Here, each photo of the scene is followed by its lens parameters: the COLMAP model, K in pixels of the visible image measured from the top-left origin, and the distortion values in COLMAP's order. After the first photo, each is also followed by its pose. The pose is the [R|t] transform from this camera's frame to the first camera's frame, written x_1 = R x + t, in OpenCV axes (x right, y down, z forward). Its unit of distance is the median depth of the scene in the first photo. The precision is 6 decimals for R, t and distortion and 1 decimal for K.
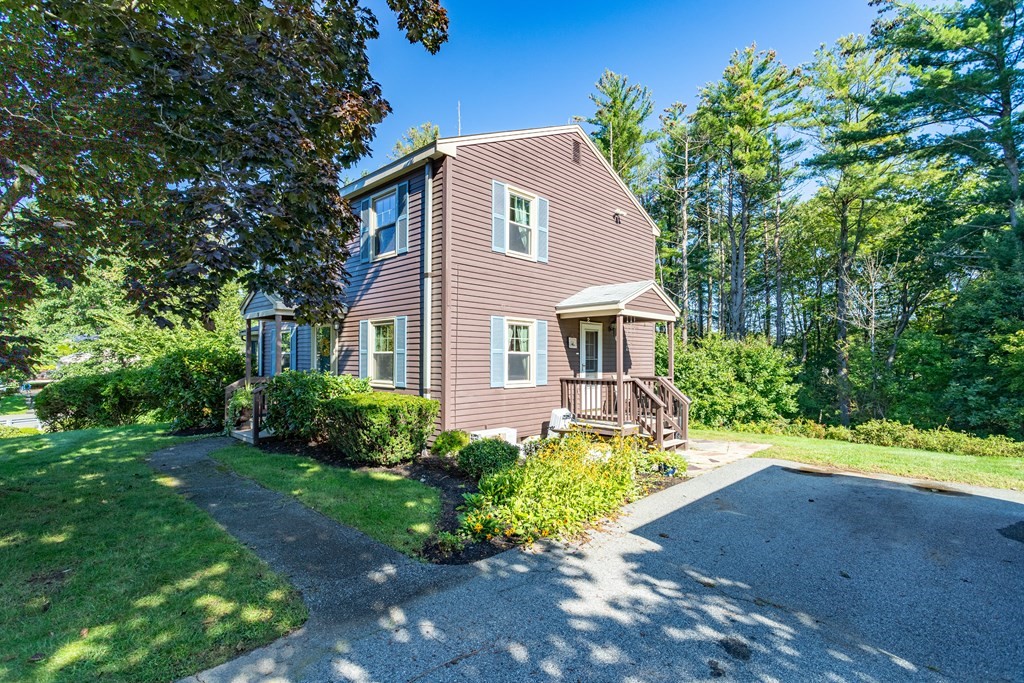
lens RADIAL K [[489.5, 0, 511.6], [0, 489.5, 342.7], [0, 0, 1]] dist [-0.008805, 0.003329]
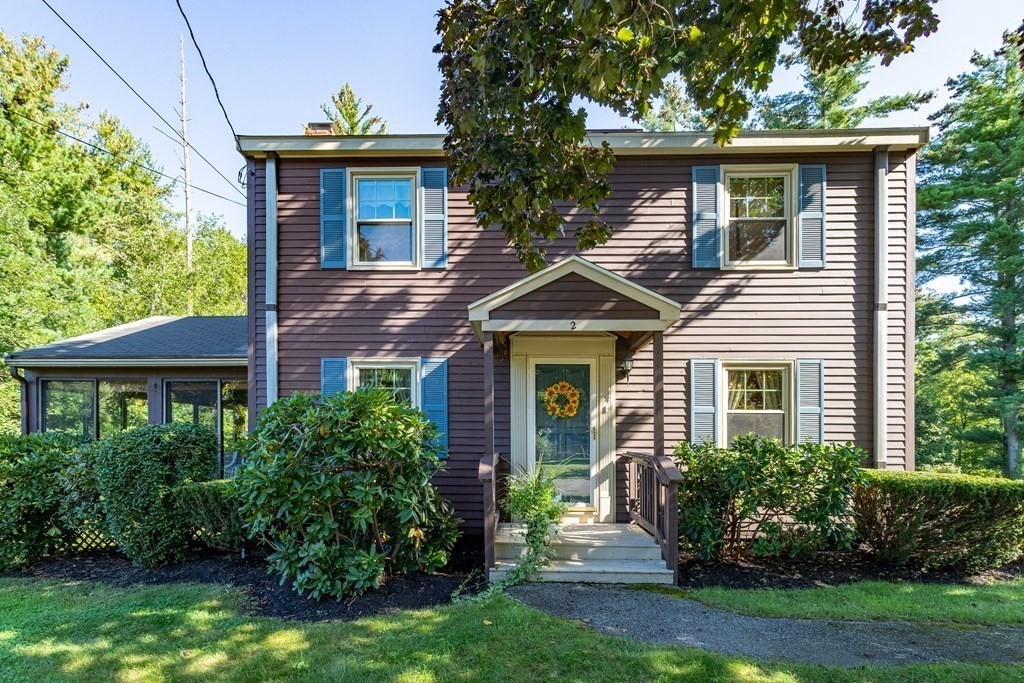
lens RADIAL K [[489.5, 0, 511.7], [0, 489.5, 343.2], [0, 0, 1]] dist [-0.008805, 0.003329]
pose [[0.748614, -0.006425, 0.662975, -0.938928], [-0.013333, 0.999605, 0.024742, -0.082603], [-0.662872, -0.027362, 0.748233, 0.715590]]
